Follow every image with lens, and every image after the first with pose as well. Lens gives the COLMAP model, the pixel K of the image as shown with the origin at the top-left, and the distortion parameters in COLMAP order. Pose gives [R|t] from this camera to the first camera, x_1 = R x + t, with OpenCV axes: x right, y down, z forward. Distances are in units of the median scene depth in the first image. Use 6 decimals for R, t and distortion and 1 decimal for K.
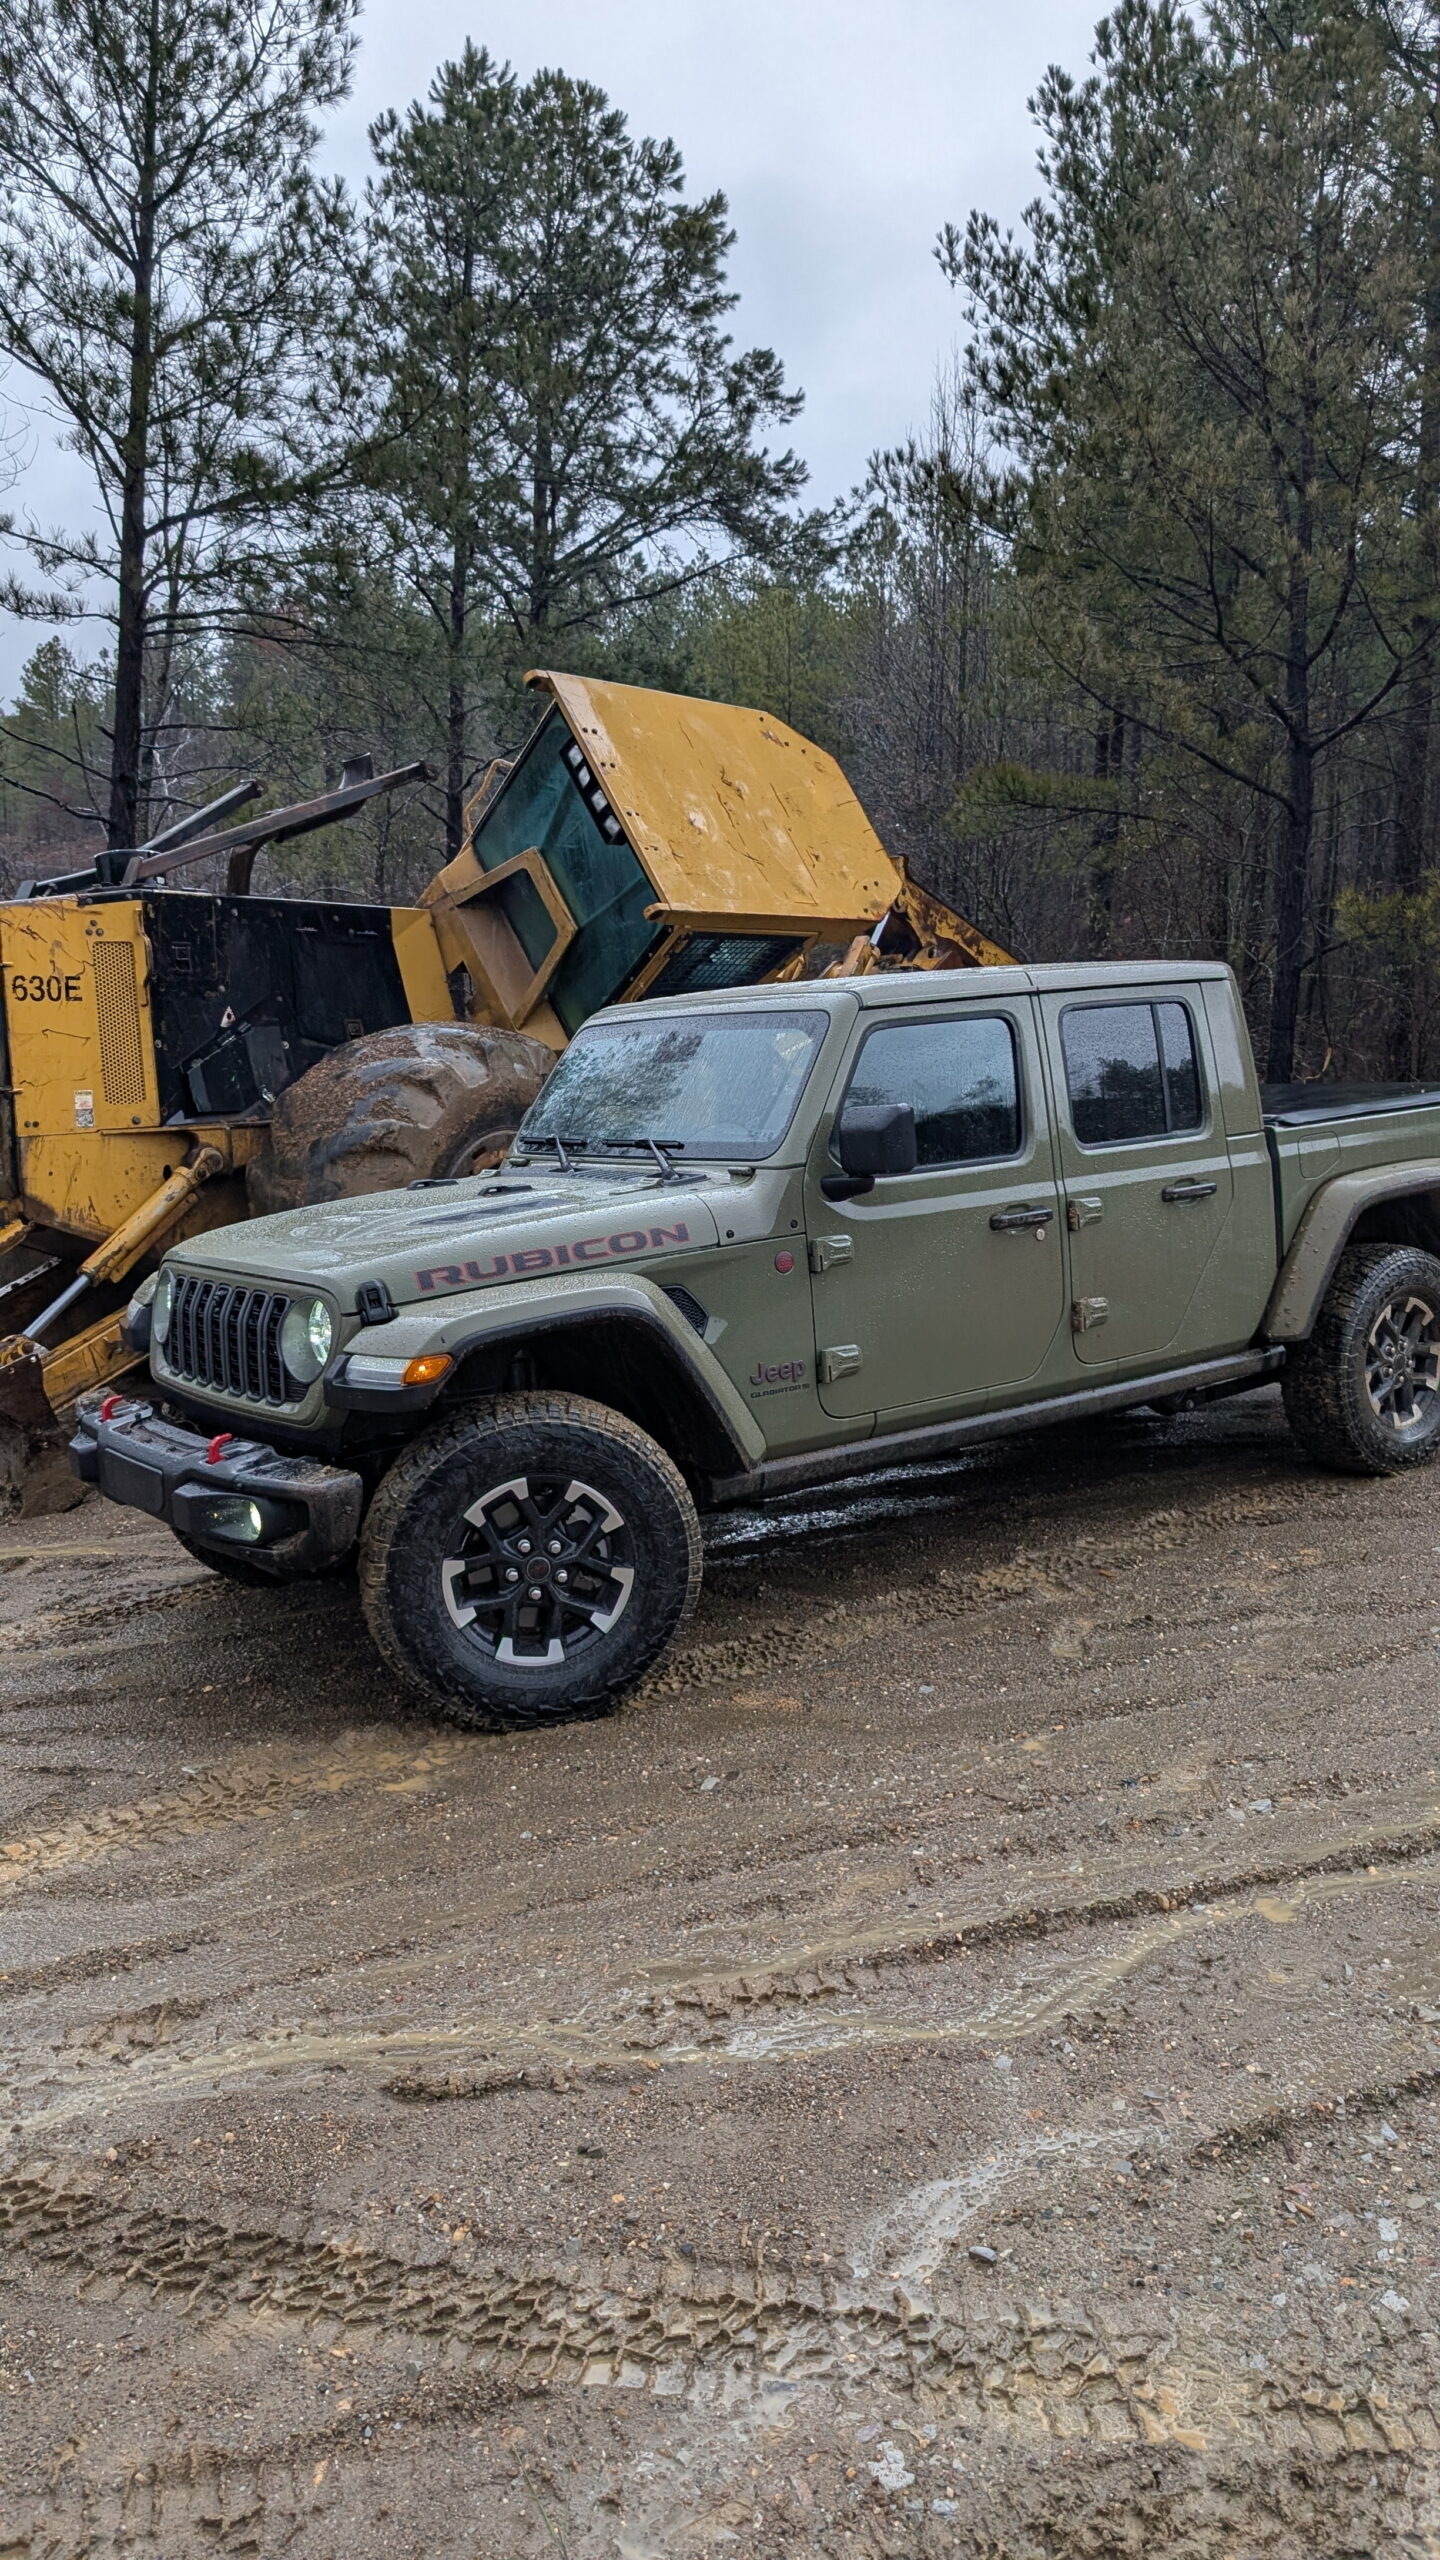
lens RADIAL K [[1891.2, 0, 710.7], [0, 1891.2, 1268.0], [0, 0, 1]] dist [0.006709, 0.005982]
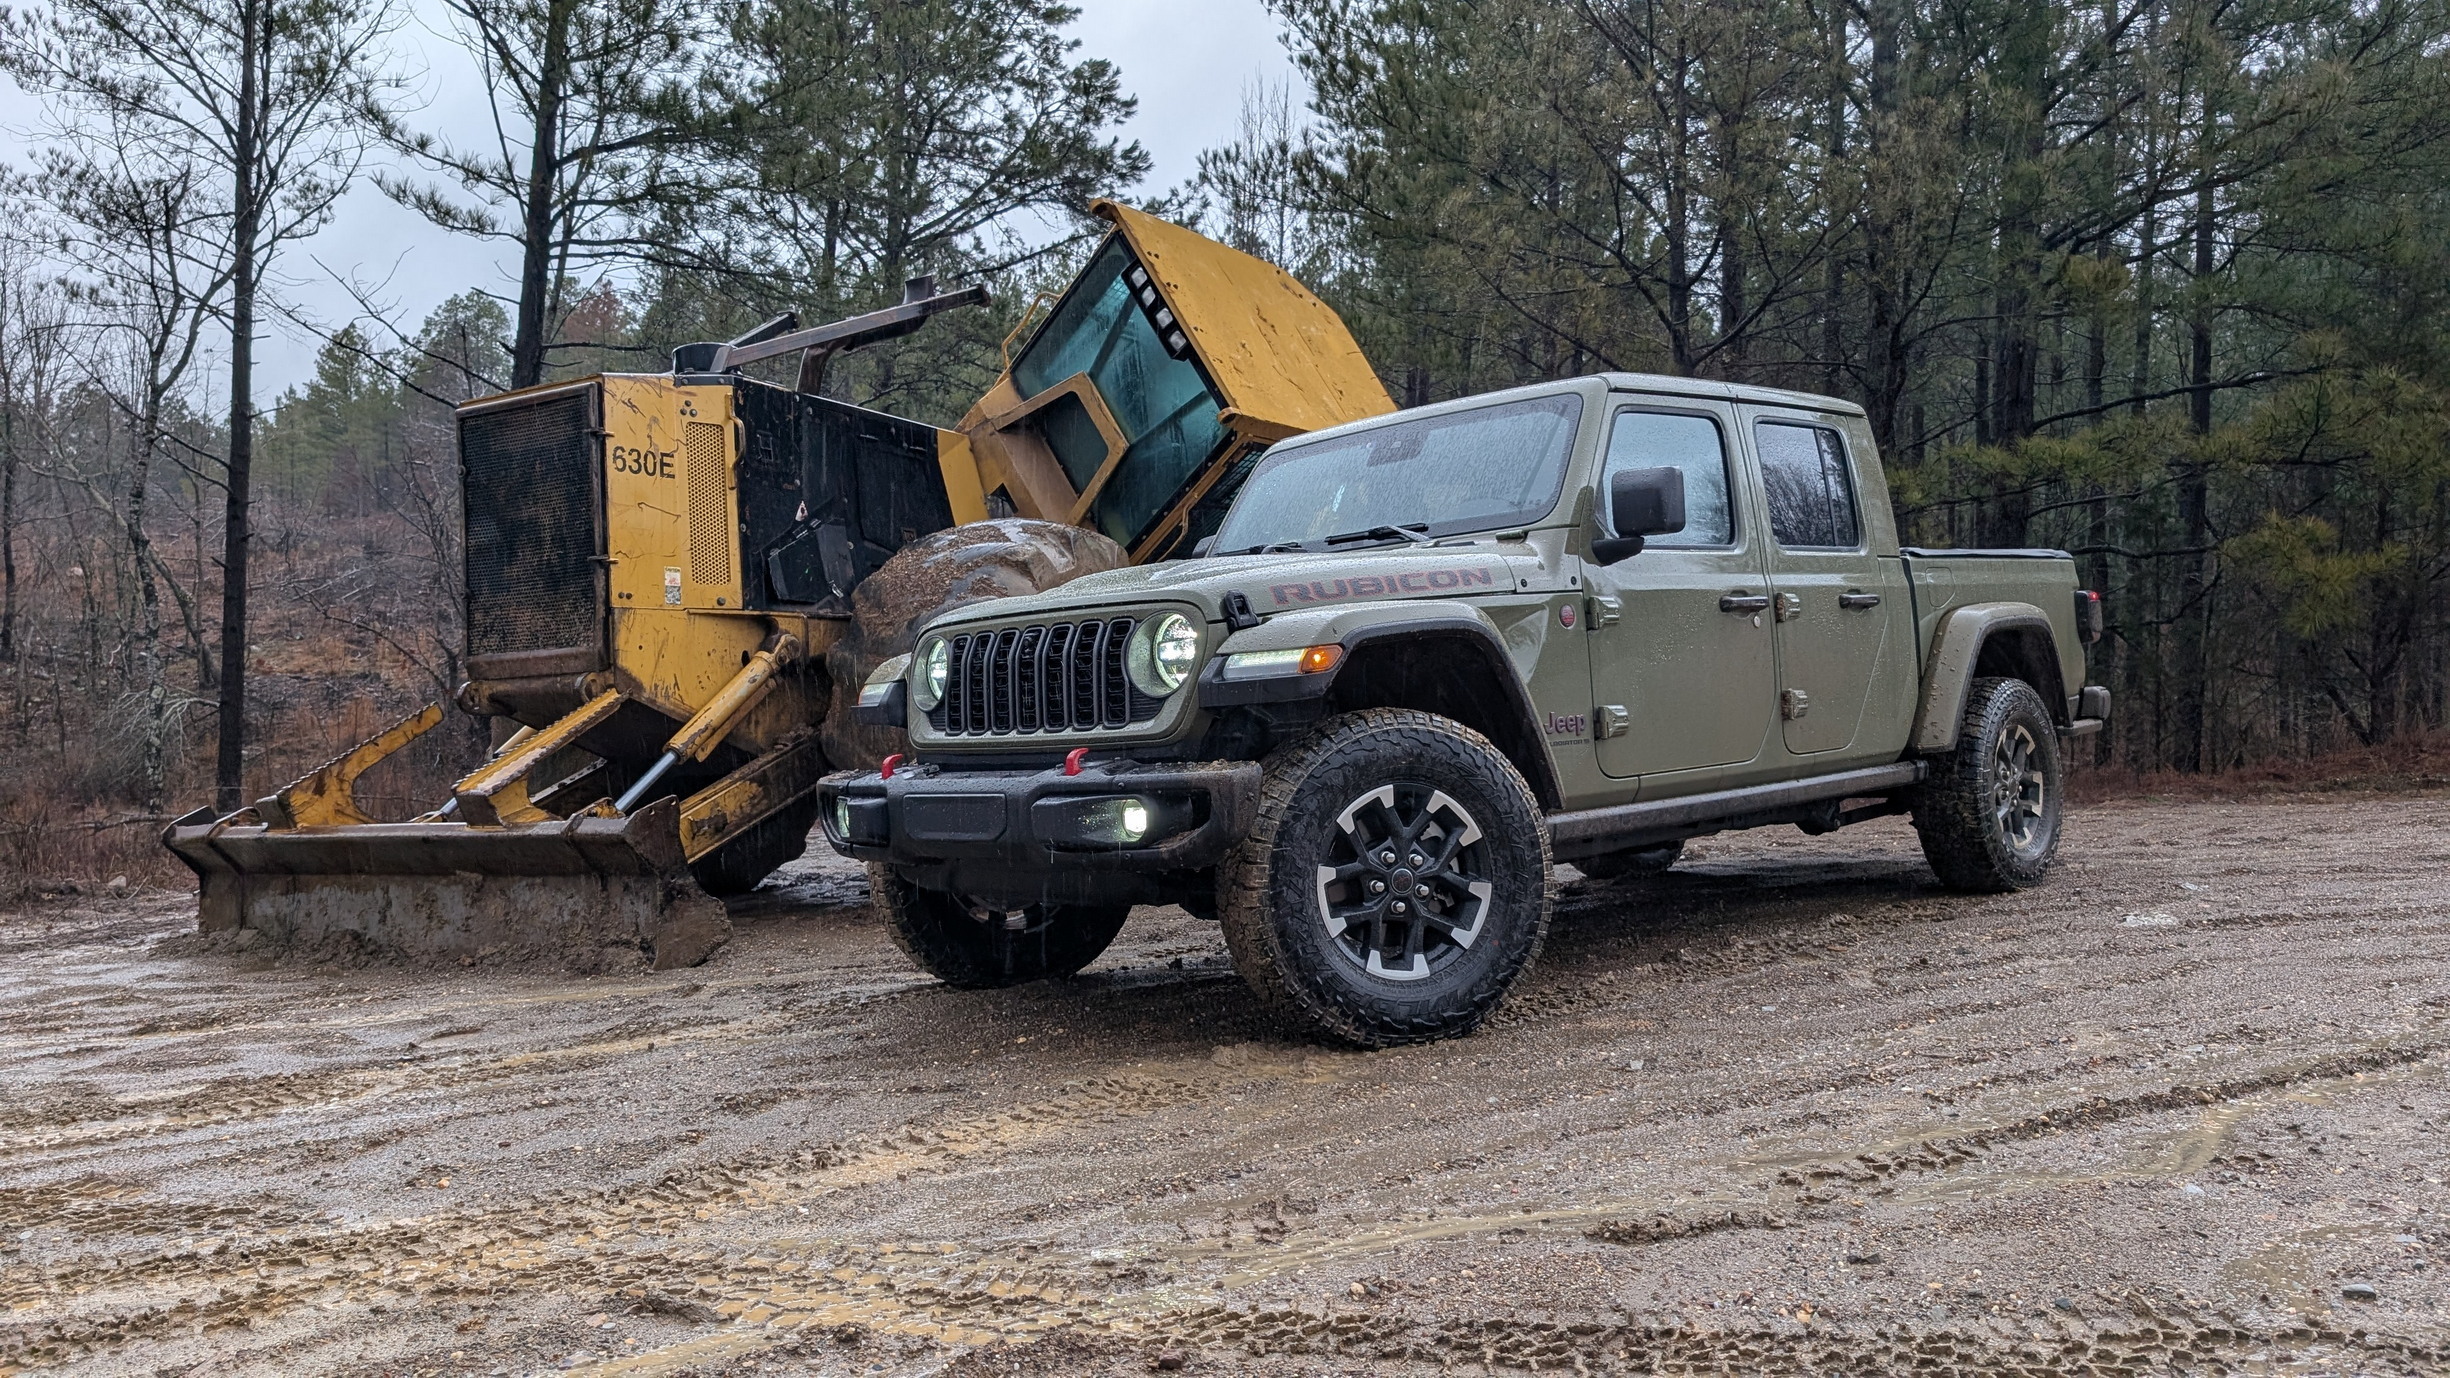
lens RADIAL K [[1807.9, 0, 1228.7], [0, 1807.9, 689.0], [0, 0, 1]] dist [0.017446, -0.008116]
pose [[0.990665, 0.002359, 0.136299, -0.172938], [0.016815, 0.990100, -0.139355, 0.106089], [-0.135278, 0.140346, 0.980817, 0.041645]]
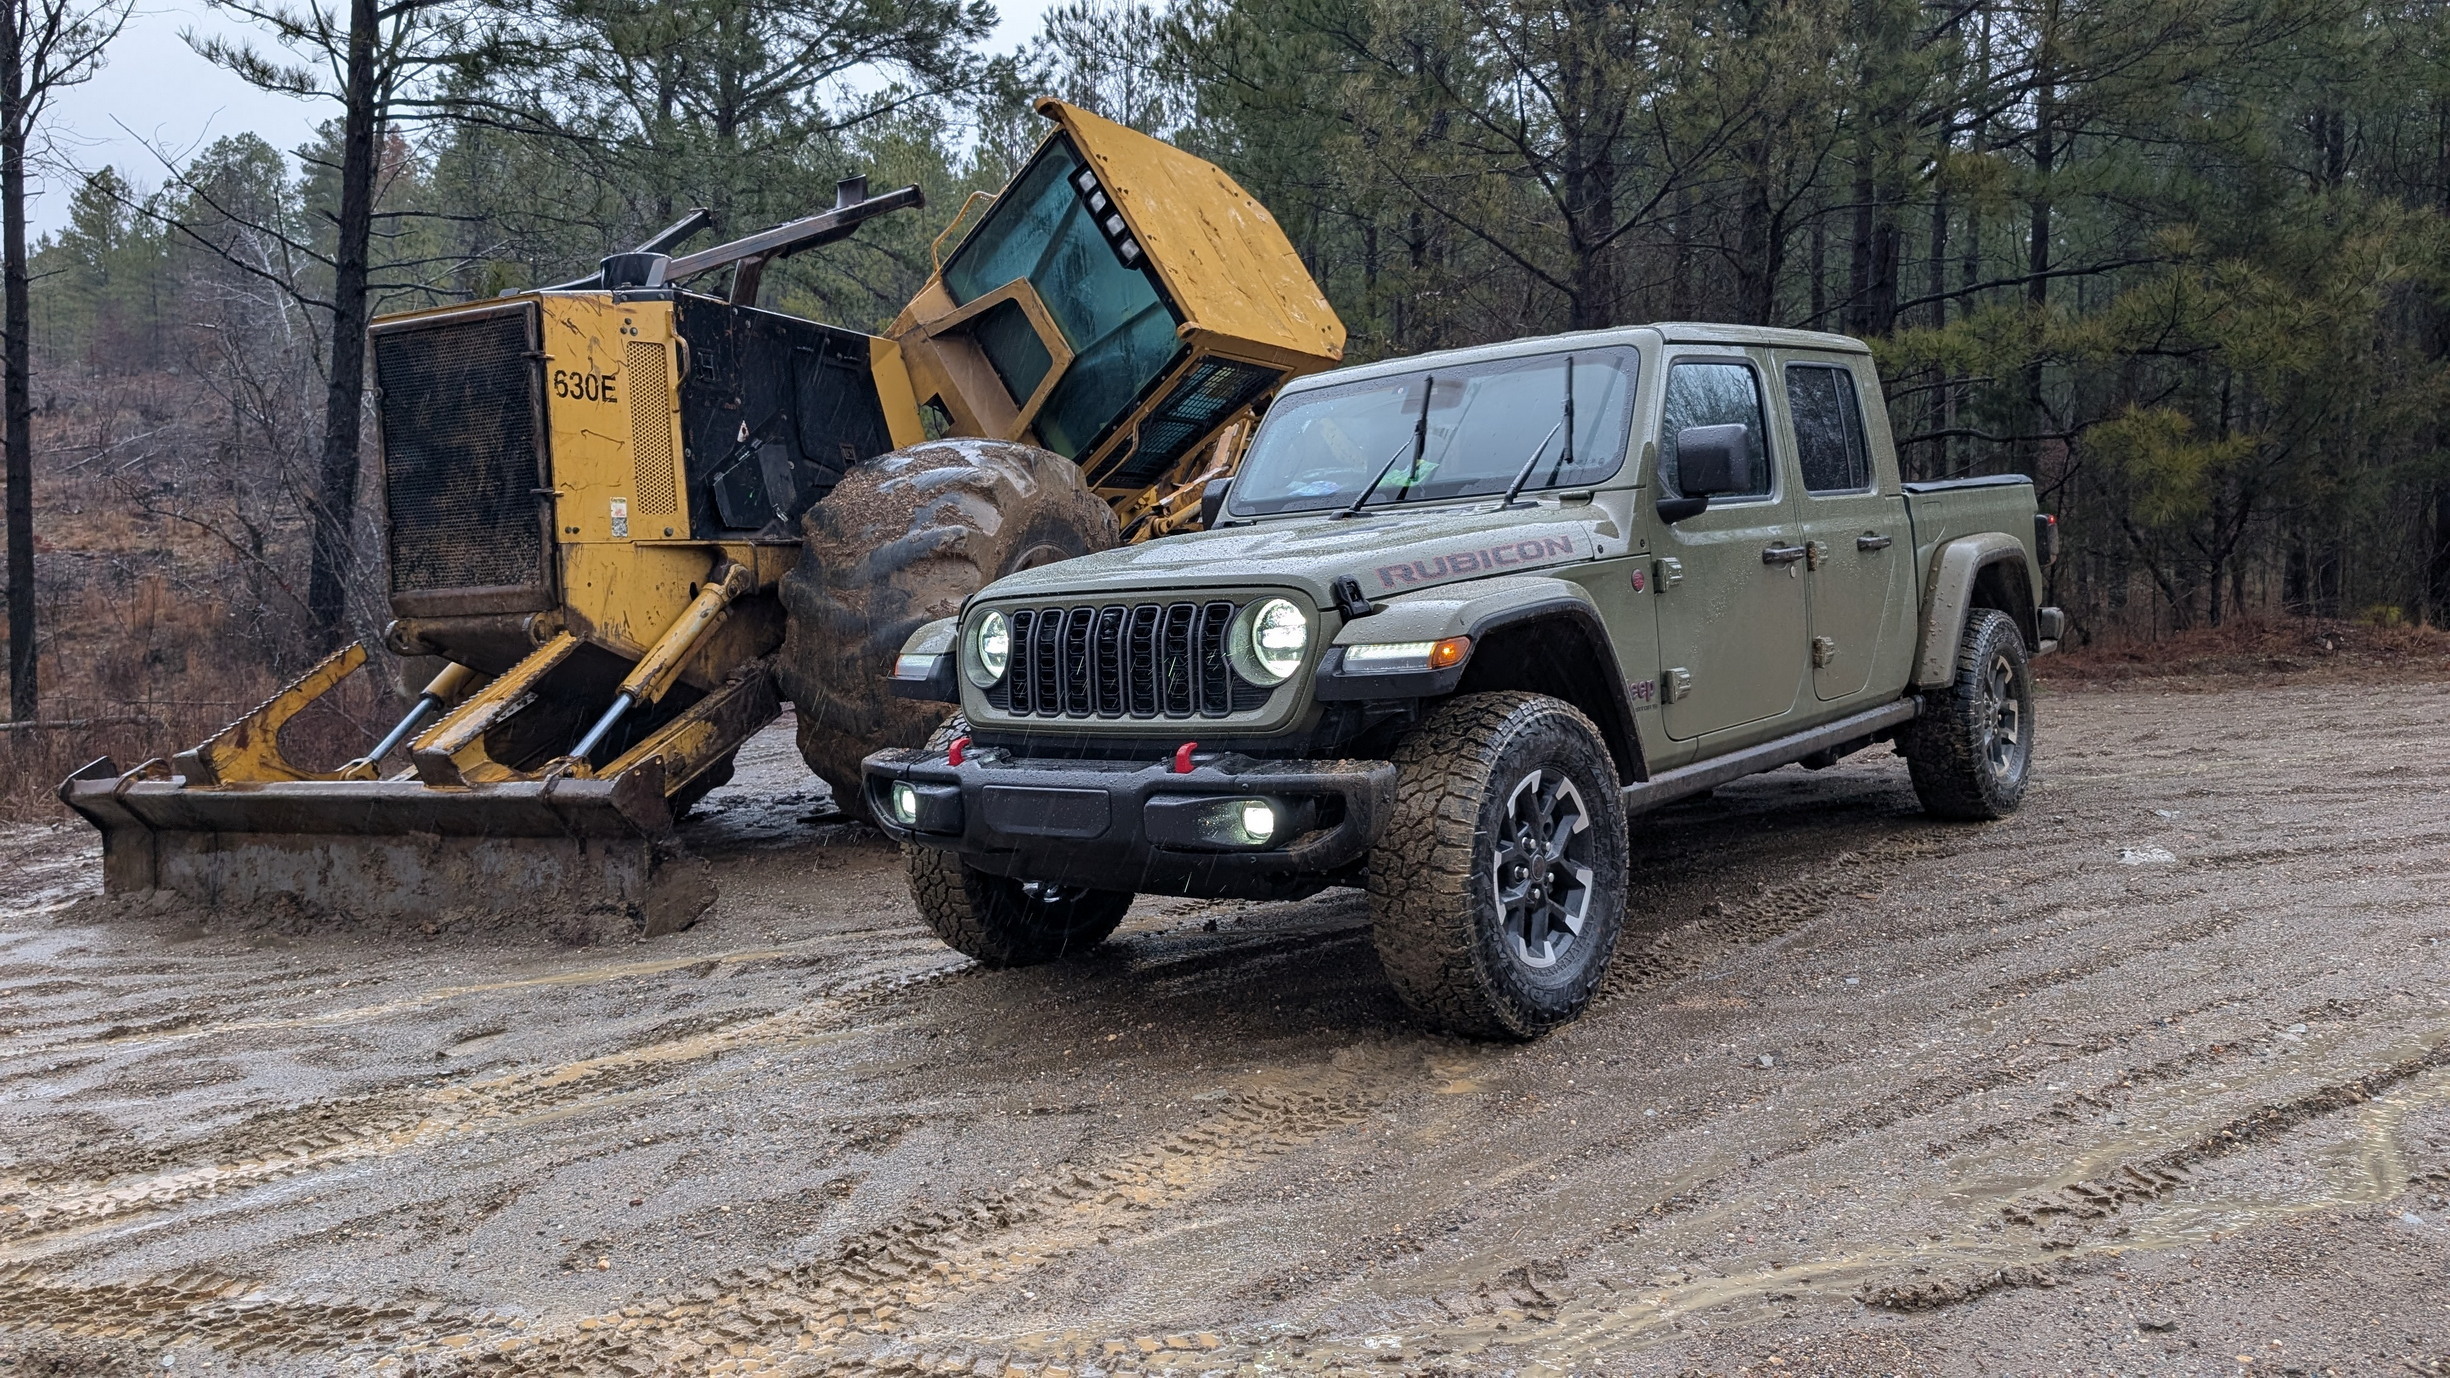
lens RADIAL K [[1809.9, 0, 1226.8], [0, 1809.9, 665.3], [0, 0, 1]] dist [0.006709, 0.005982]
pose [[0.972663, -0.020266, 0.231335, -0.248563], [0.037869, 0.996692, -0.071909, 0.064245], [-0.229112, 0.078703, 0.970213, 0.071748]]
